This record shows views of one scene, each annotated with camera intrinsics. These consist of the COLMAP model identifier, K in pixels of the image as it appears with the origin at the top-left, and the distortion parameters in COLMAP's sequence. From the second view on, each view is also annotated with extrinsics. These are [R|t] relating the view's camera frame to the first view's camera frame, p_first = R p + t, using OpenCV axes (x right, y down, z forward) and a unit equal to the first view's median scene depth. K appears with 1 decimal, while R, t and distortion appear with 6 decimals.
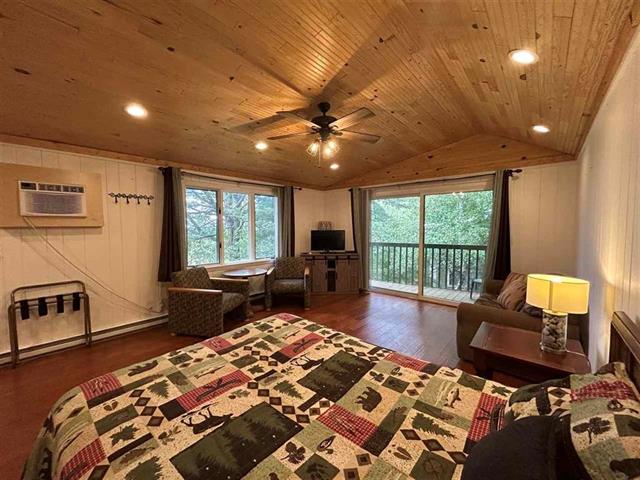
lens RADIAL K [[257.0, 0, 319.6], [0, 257.0, 239.0], [0, 0, 1]] dist [-0.001910, 0.001016]
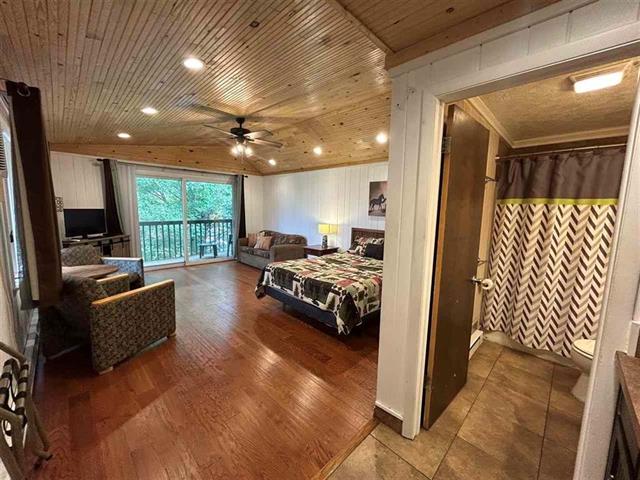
lens RADIAL K [[257.0, 0, 319.5], [0, 257.0, 239.1], [0, 0, 1]] dist [-0.001910, 0.001016]
pose [[0.061294, -0.115655, 0.991397, -1.083106], [0.026556, 0.993101, 0.114212, -0.020128], [-0.997766, 0.019327, 0.063942, 0.388739]]
